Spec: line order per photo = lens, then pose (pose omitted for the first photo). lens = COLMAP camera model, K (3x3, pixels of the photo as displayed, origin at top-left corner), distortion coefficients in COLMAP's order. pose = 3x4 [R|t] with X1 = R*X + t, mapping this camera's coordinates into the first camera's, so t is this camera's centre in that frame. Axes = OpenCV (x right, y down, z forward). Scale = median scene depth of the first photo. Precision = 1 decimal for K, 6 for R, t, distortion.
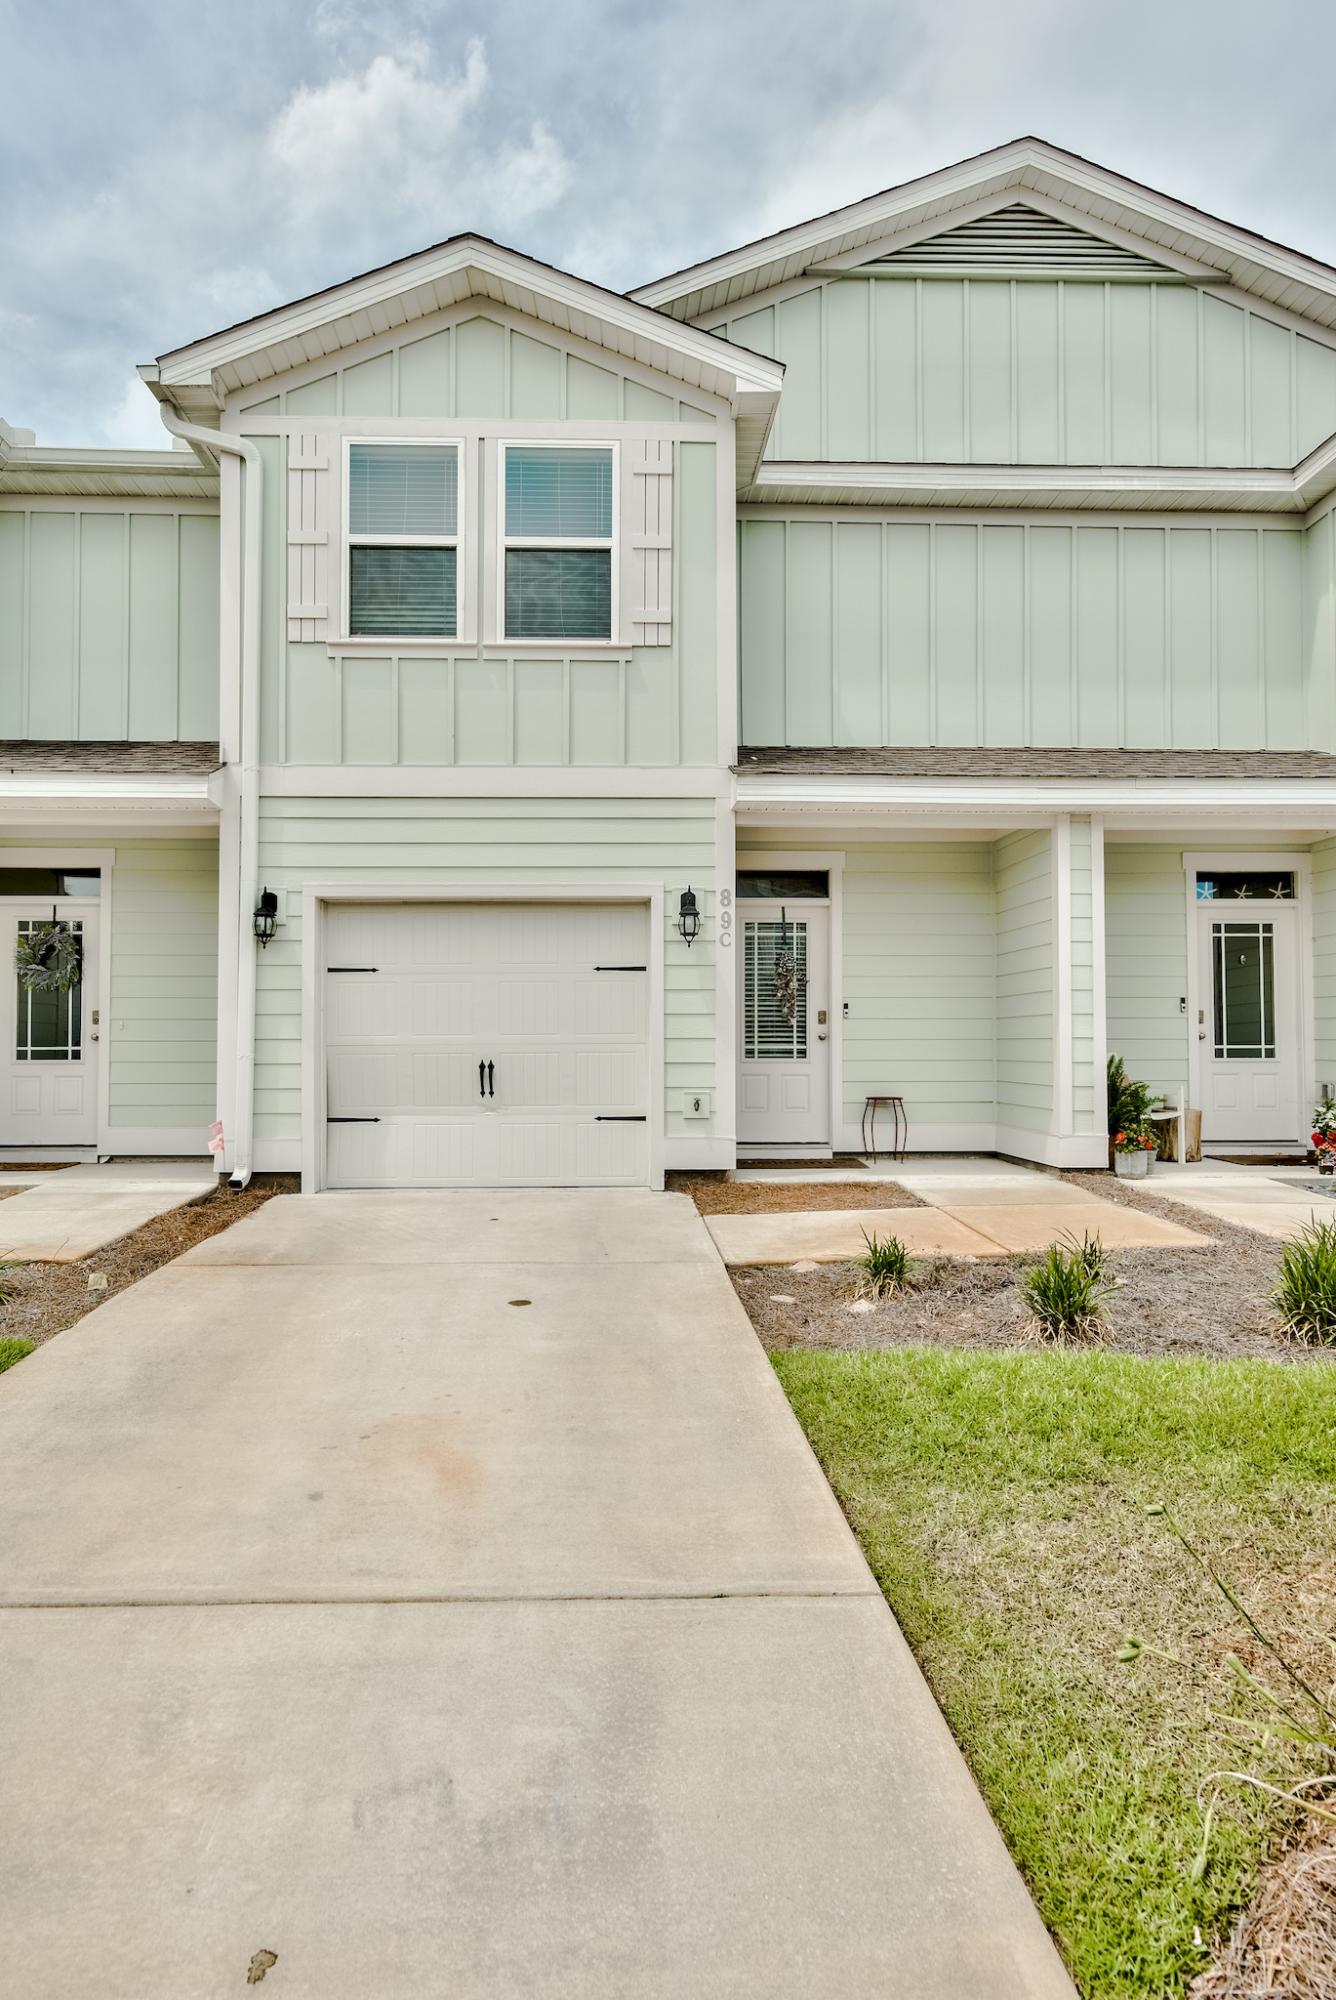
lens RADIAL K [[1033.5, 0, 668.0], [0, 1033.5, 1000.0], [0, 0, 1]] dist [-0.000200, -0.000031]
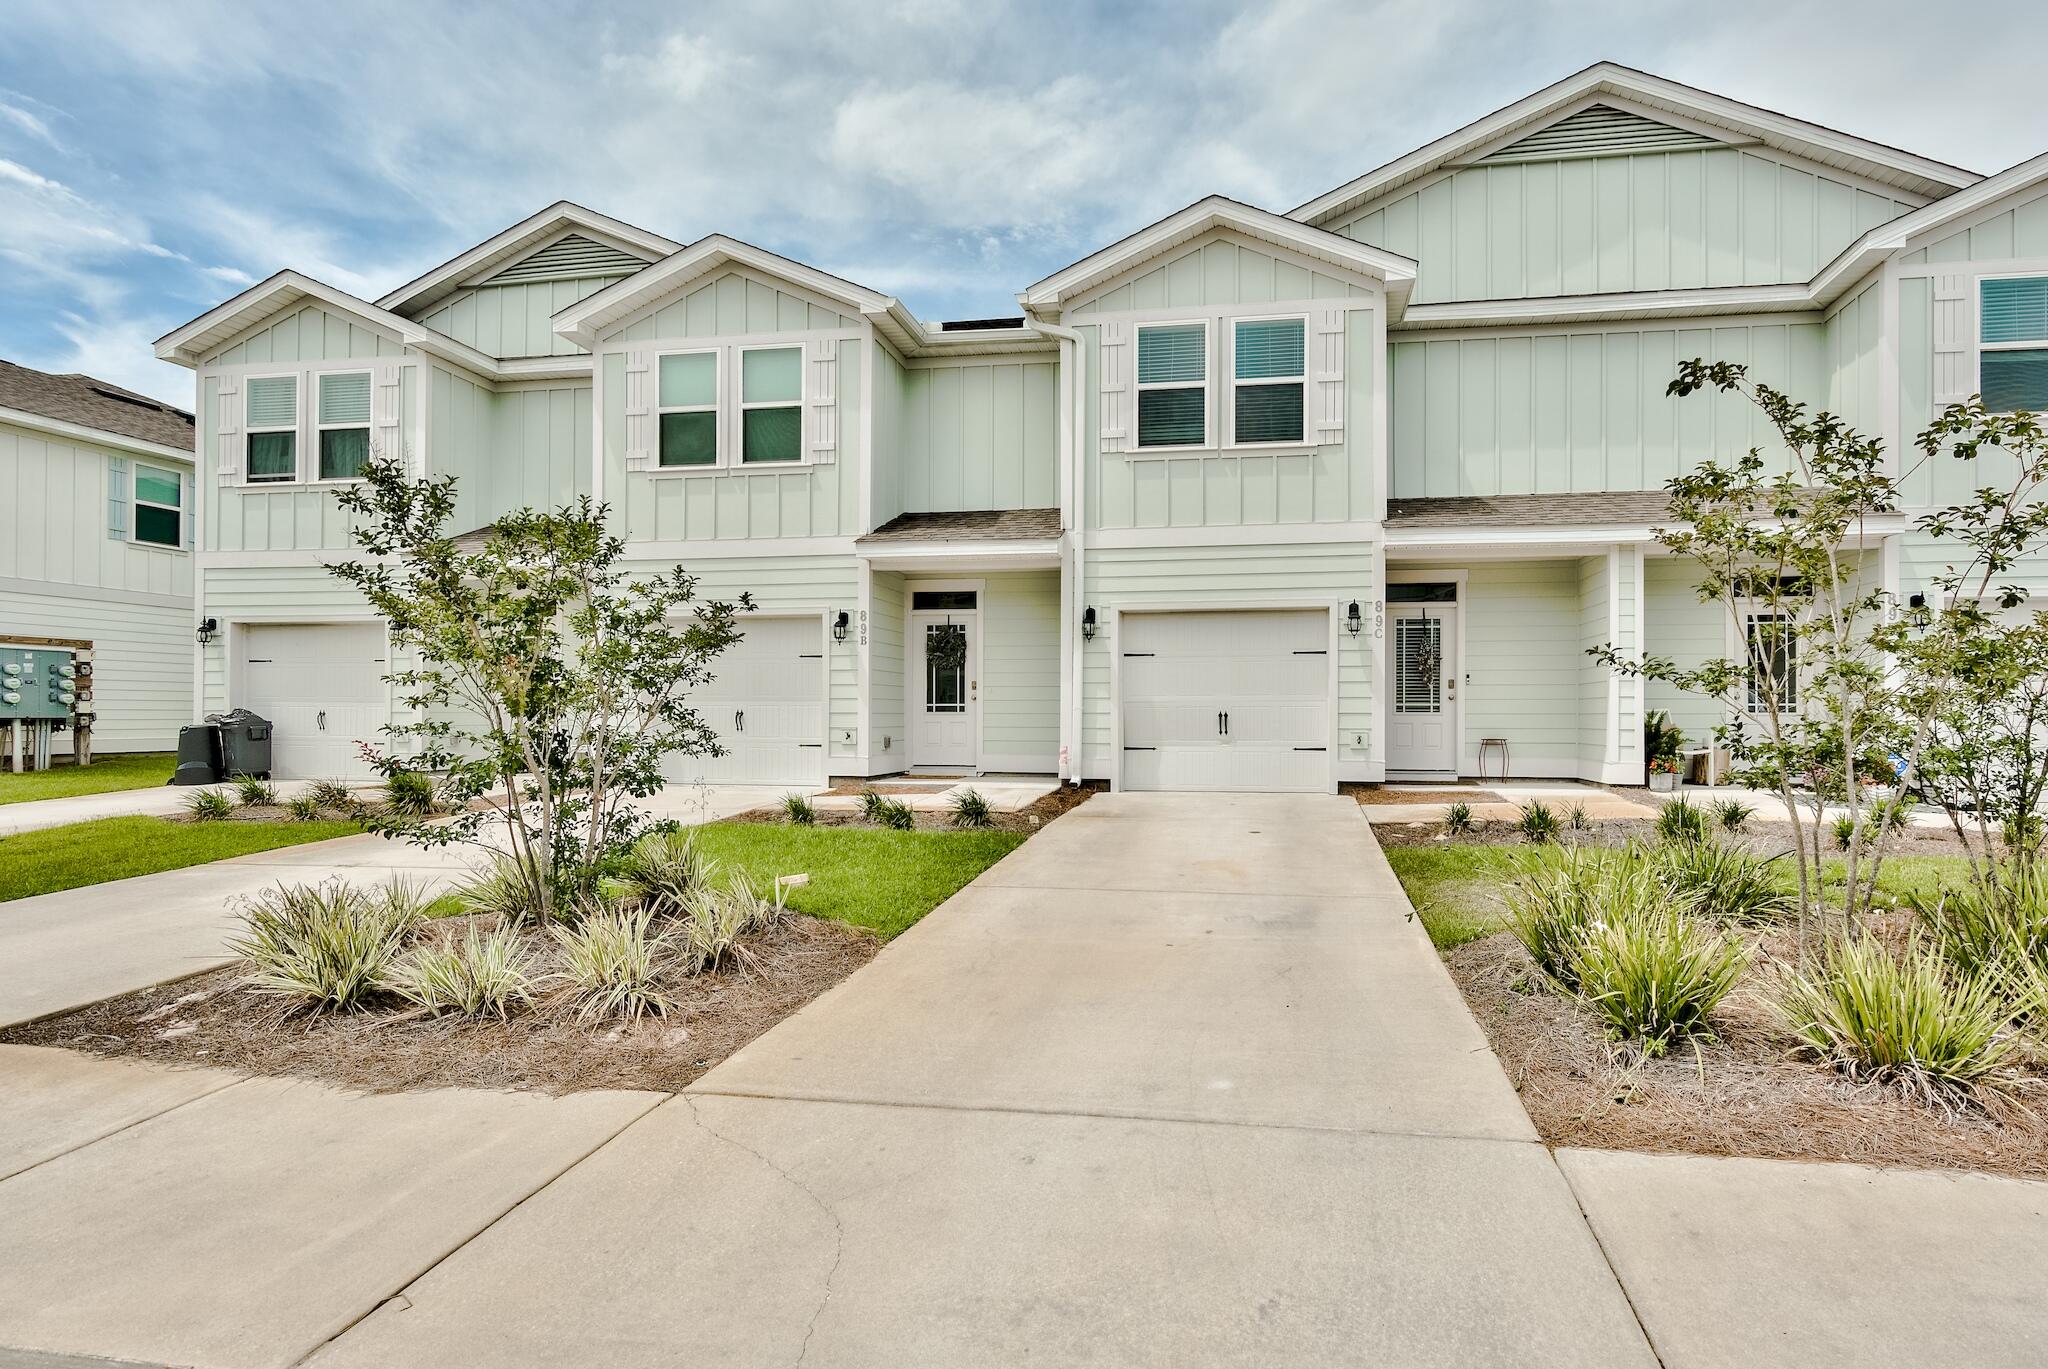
lens RADIAL K [[1462.1, 0, 1024.9], [0, 1462.1, 722.4], [0, 0, 1]] dist [-0.006902, -0.002923]
pose [[0.971103, 0.003019, -0.238641, 0.063752], [0.005365, 0.999391, 0.034472, -0.003735], [0.238599, -0.034756, 0.970496, -1.250171]]
